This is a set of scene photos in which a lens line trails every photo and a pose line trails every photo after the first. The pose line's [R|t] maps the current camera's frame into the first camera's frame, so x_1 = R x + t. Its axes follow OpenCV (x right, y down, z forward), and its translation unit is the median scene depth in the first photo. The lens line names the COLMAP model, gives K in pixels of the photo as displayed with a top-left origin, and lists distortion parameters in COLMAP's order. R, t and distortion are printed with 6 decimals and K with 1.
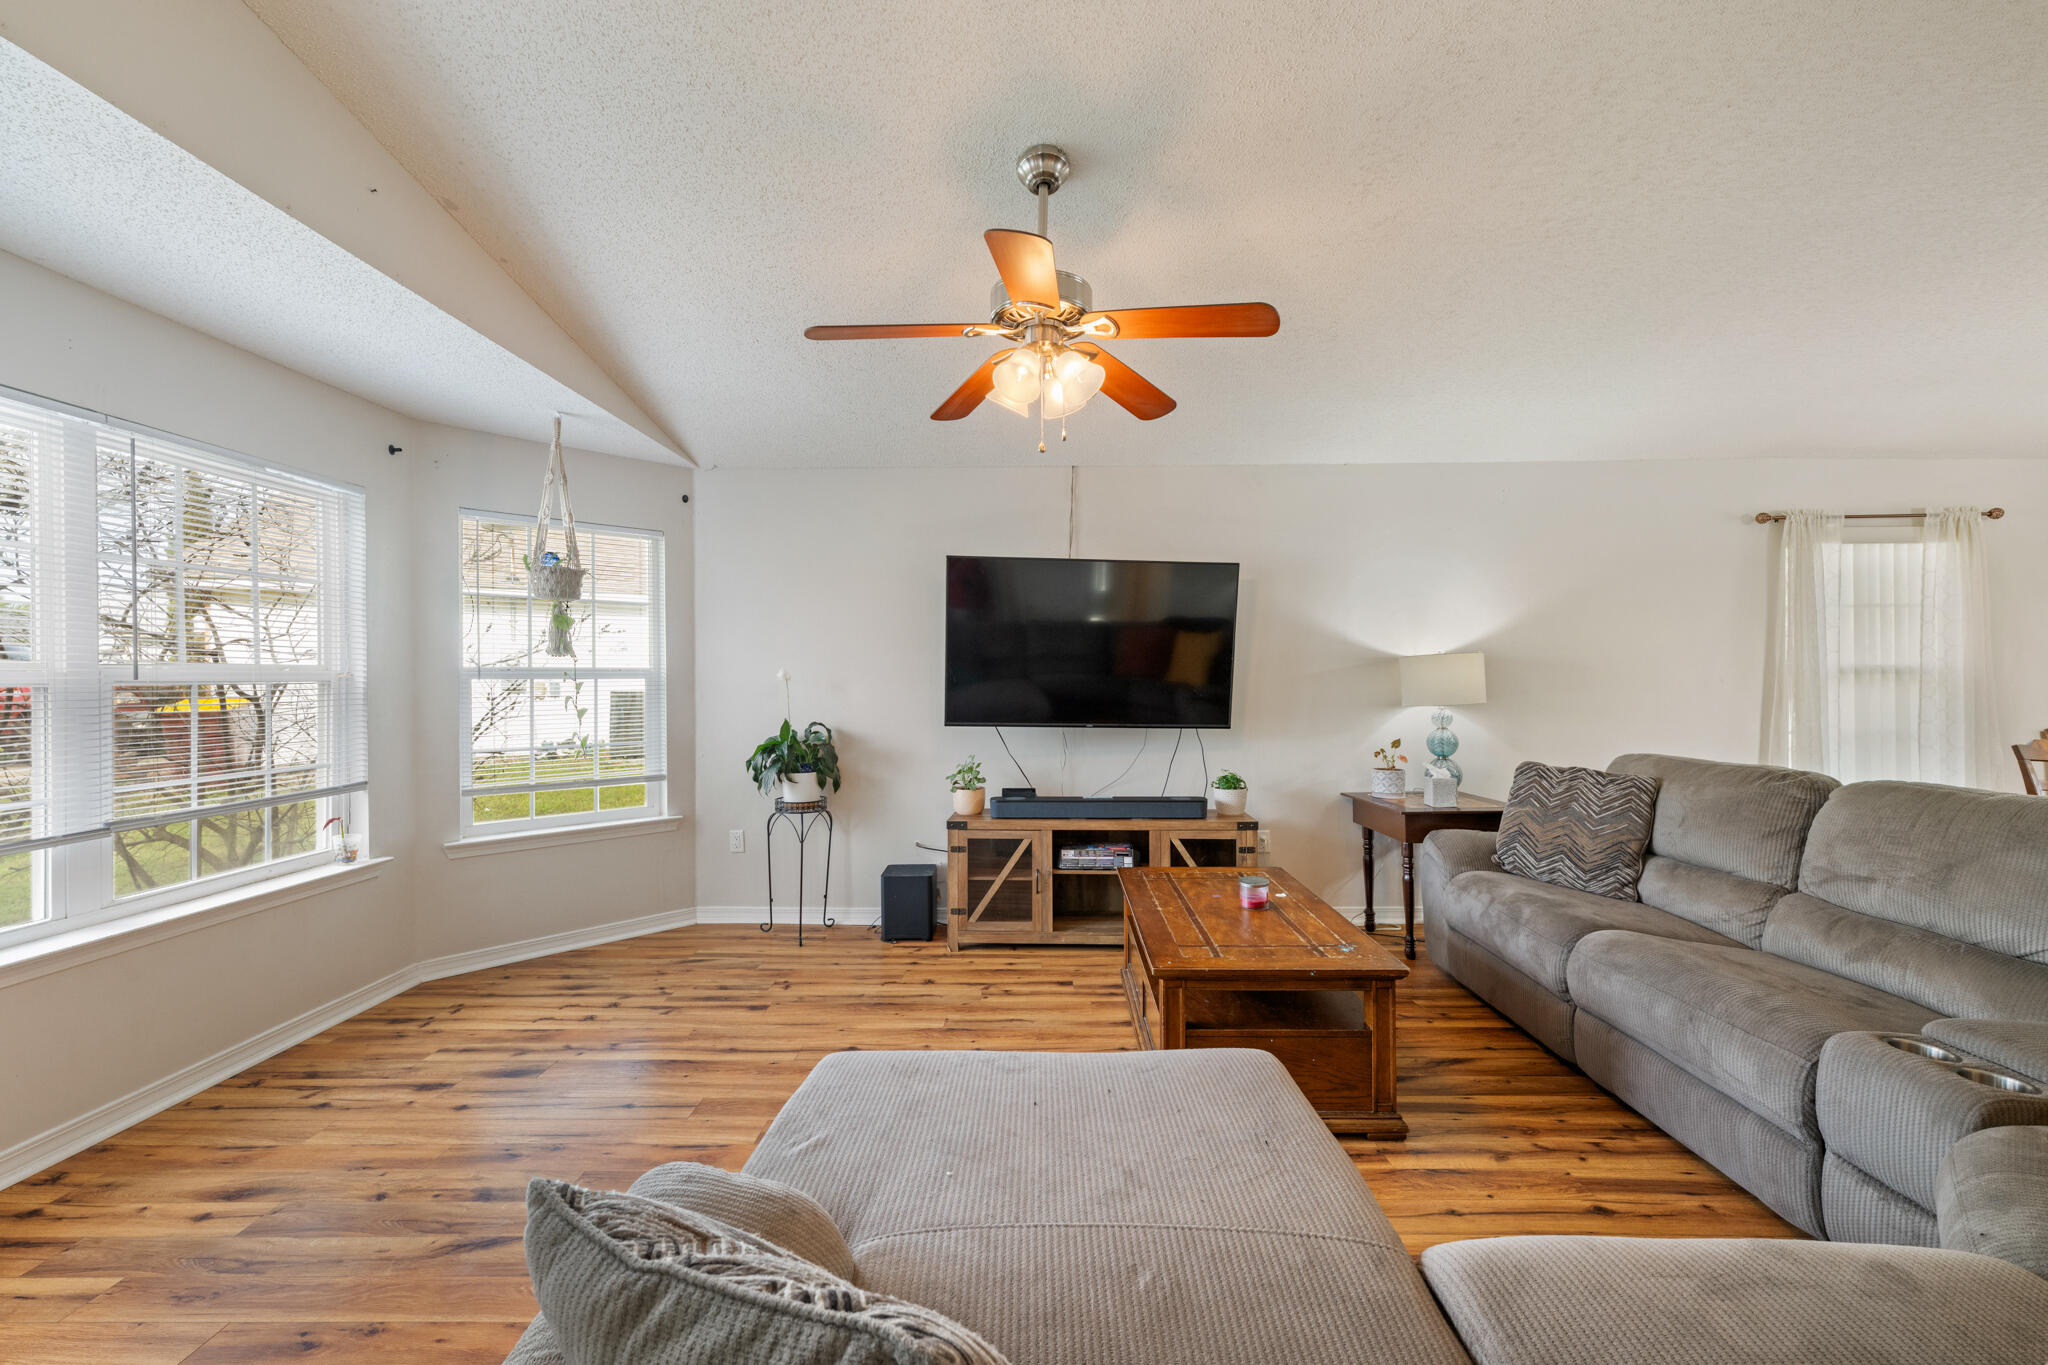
lens RADIAL K [[822.7, 0, 1026.0], [0, 822.7, 680.7], [0, 0, 1]] dist [0.002670, 0.000217]
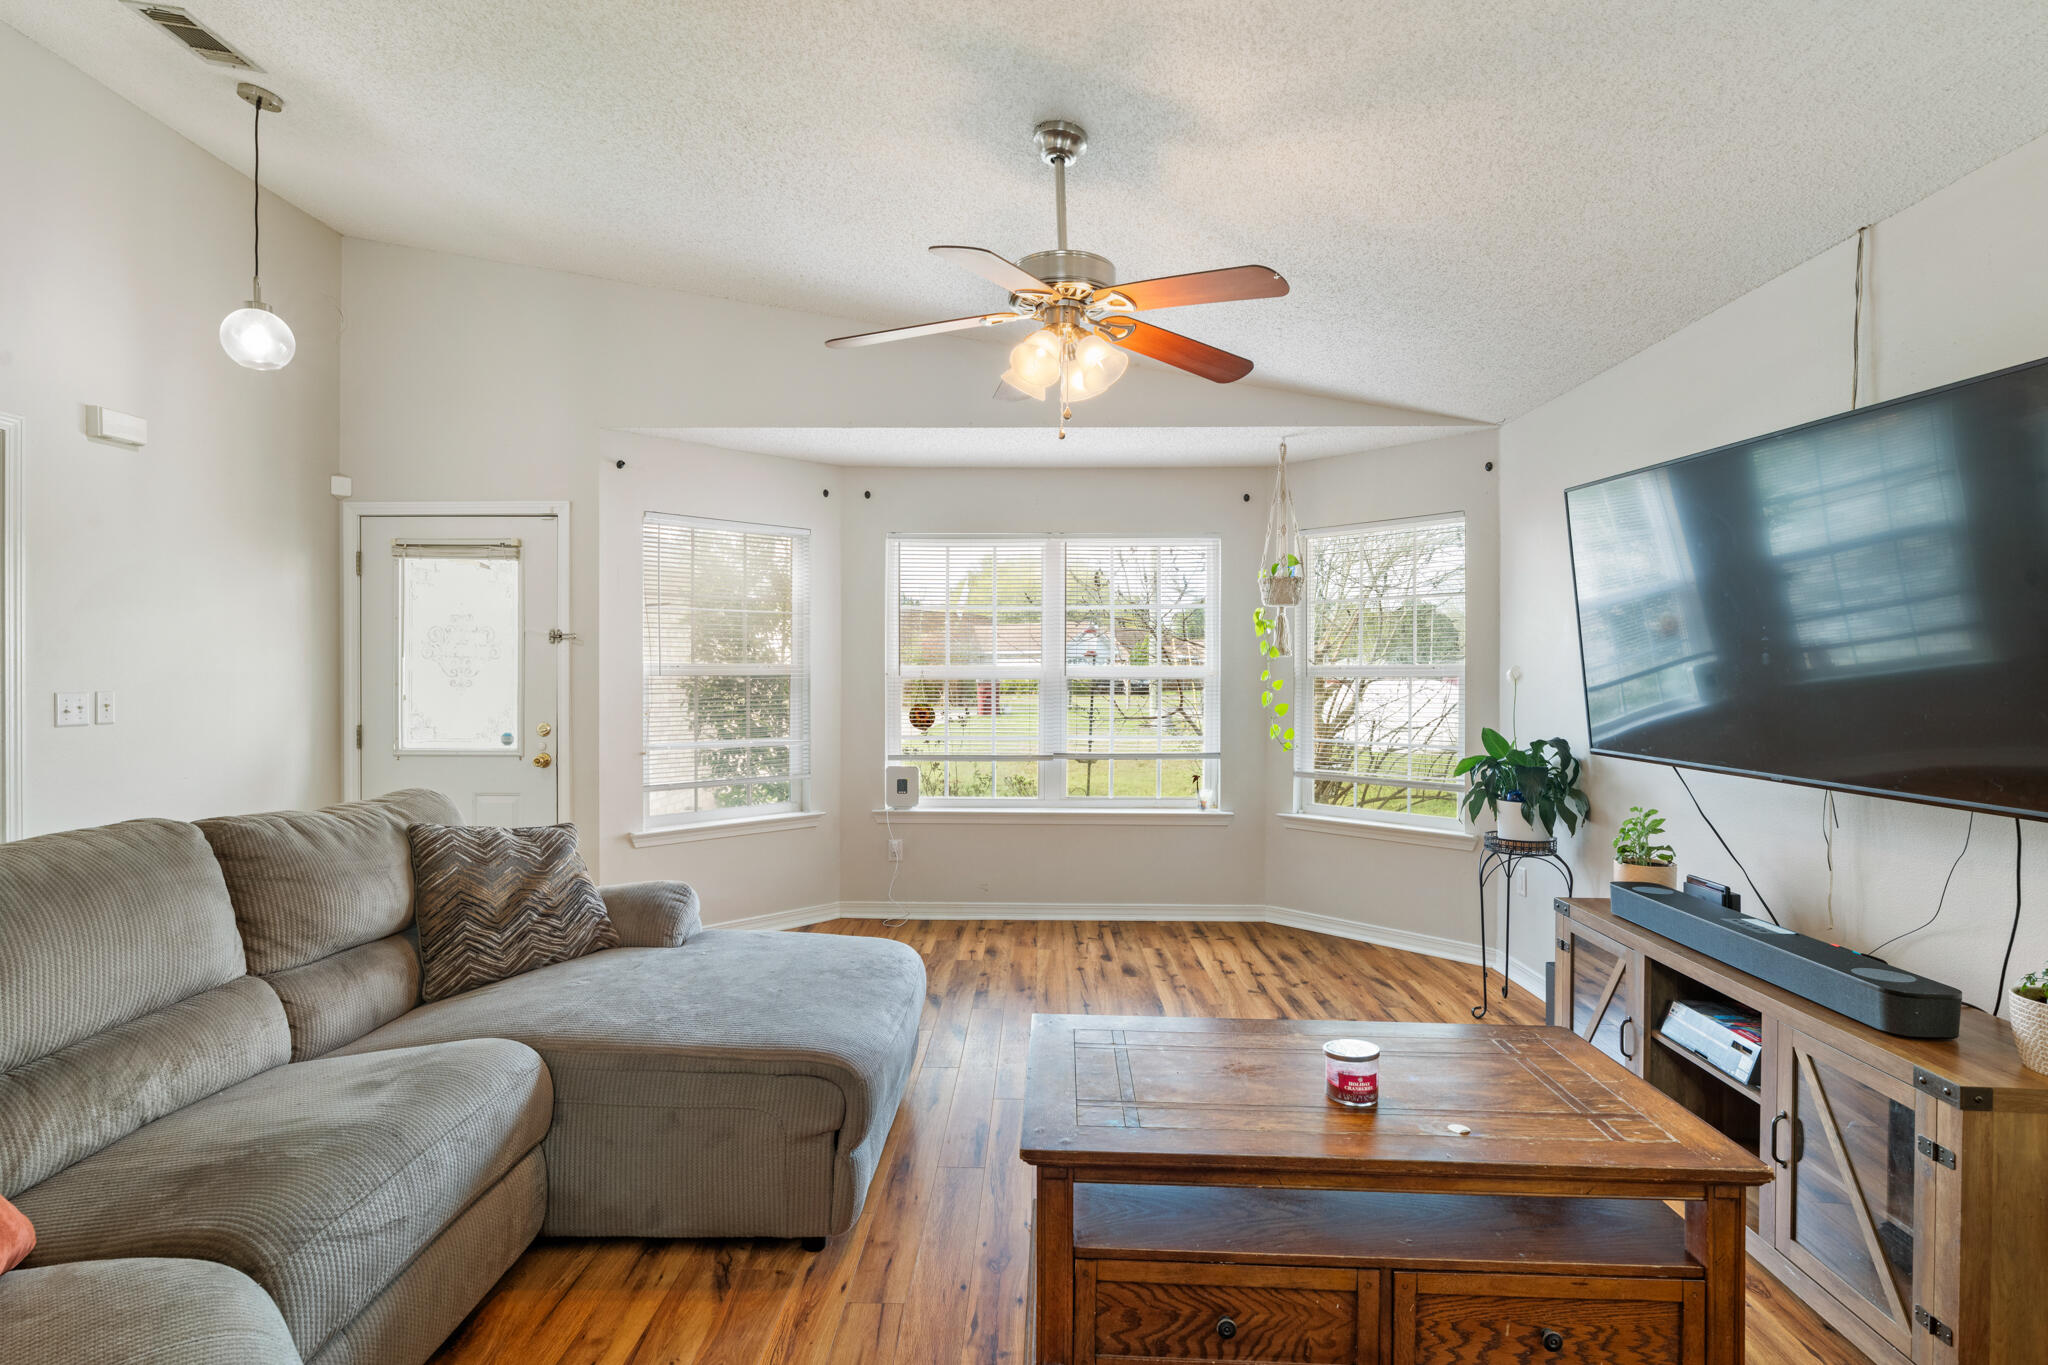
lens RADIAL K [[1014.9, 0, 1021.2], [0, 1014.9, 678.4], [0, 0, 1]] dist [-0.001941, -0.000241]
pose [[-0.017831, 0.006222, -0.999822, 0.840212], [-0.004829, 0.999968, 0.006309, -0.007814], [0.999829, 0.004941, -0.017801, 0.693724]]
